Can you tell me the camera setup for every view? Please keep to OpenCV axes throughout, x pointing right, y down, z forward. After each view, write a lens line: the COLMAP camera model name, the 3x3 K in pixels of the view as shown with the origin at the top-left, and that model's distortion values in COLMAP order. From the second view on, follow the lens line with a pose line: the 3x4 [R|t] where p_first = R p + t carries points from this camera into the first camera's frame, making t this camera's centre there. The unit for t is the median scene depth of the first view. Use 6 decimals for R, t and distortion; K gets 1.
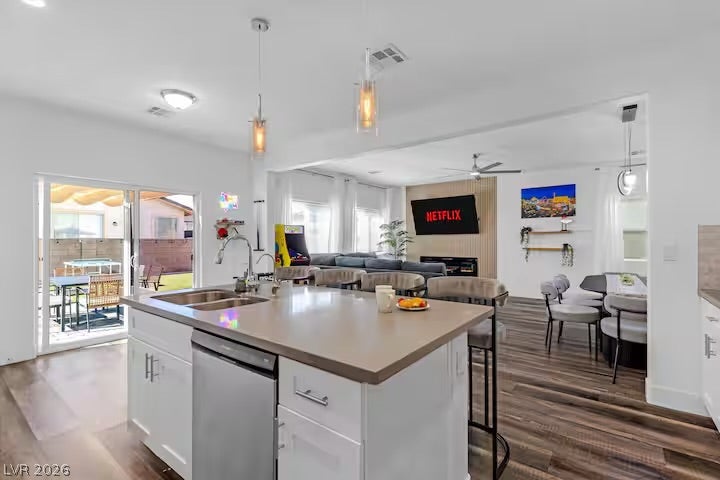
lens RADIAL K [[331.8, 0, 360.0], [0, 331.8, 240.0], [0, 0, 1]] dist [0.002339, 0.000316]
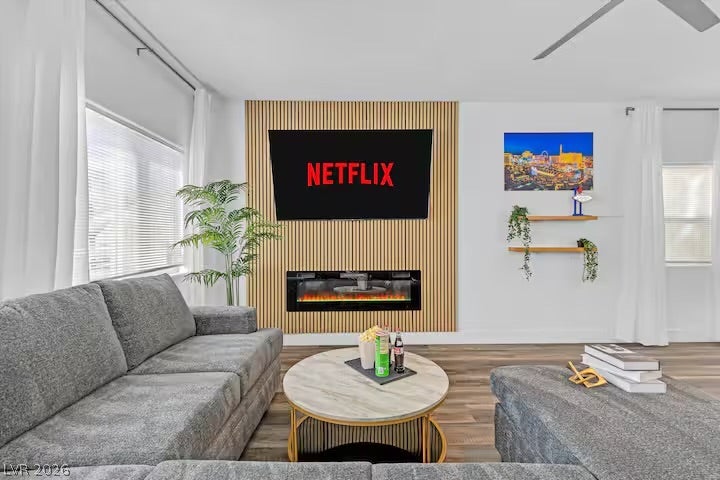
lens RADIAL K [[329.3, 0, 362.3], [0, 329.3, 235.7], [0, 0, 1]] dist [0.002274, 0.000591]
pose [[0.775958, -0.006562, 0.630751, -0.005054], [-0.003810, 0.999879, 0.015089, -0.001599], [-0.630773, -0.014112, 0.775839, 0.743695]]
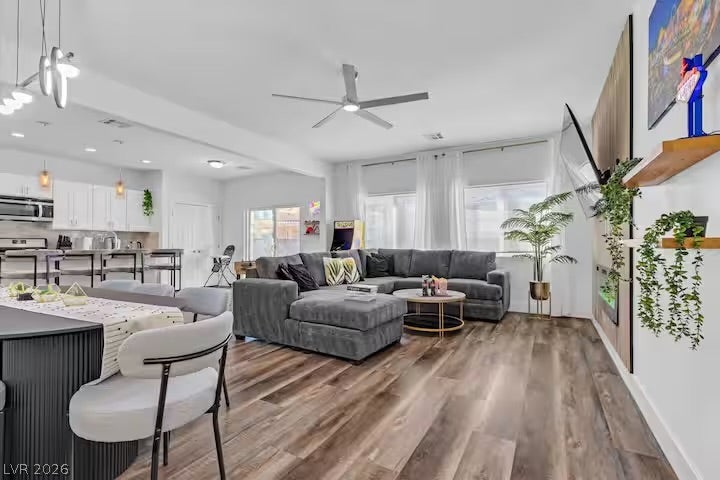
lens RADIAL K [[331.8, 0, 360.0], [0, 331.8, 240.0], [0, 0, 1]] dist [0.002339, 0.000316]
pose [[0.135556, -0.009566, -0.990723, 0.722656], [0.004122, 0.999950, -0.009091, 0.023781], [0.990761, -0.002851, 0.135589, 0.734347]]
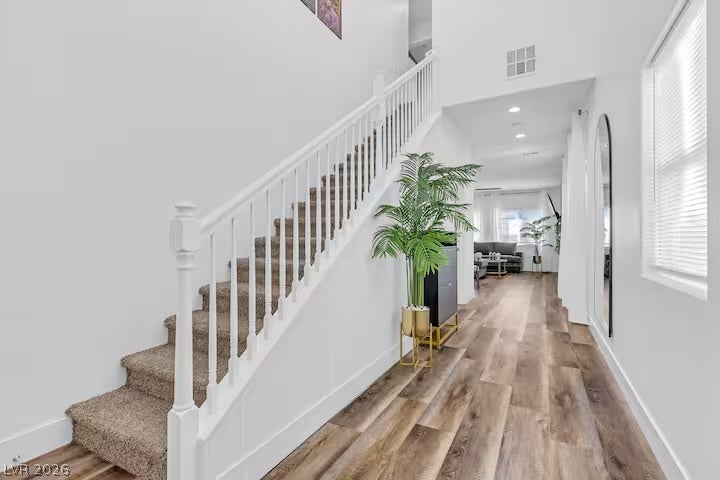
lens RADIAL K [[322.1, 0, 360.0], [0, 322.1, 240.0], [0, 0, 1]] dist [-0.002322, -0.000211]
pose [[0.147166, 0.005200, -0.989098, 1.419938], [0.002197, 0.999982, 0.005584, 0.021321], [0.989109, -0.002995, 0.147152, 0.184710]]
